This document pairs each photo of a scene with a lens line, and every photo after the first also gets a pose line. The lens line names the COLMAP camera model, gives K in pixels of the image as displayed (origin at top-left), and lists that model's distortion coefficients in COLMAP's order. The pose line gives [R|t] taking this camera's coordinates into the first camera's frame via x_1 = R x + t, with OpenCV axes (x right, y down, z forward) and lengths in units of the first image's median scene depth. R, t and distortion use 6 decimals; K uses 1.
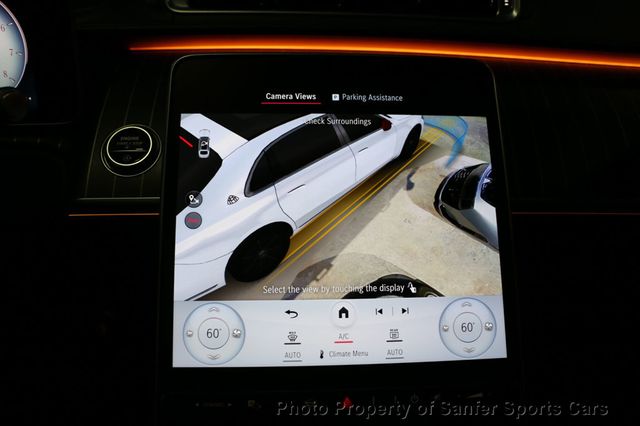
lens RADIAL K [[595.1, 0, 318.2], [0, 595.1, 214.5], [0, 0, 1]] dist [-0.128300, 0.084899]
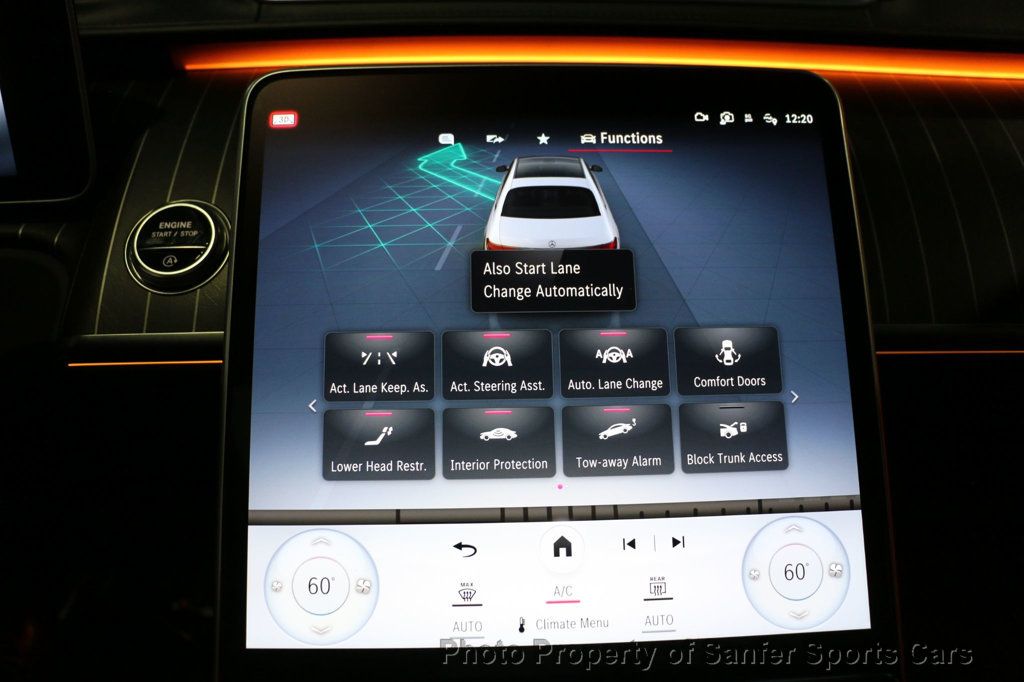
lens RADIAL K [[927.6, 0, 508.7], [0, 927.6, 340.8], [0, 0, 1]] dist [-0.120552, 0.095073]
pose [[0.999430, -0.009570, -0.032363, 0.023034], [0.009719, 0.999943, 0.004445, -0.024086], [0.032318, -0.004757, 0.999466, 0.168464]]
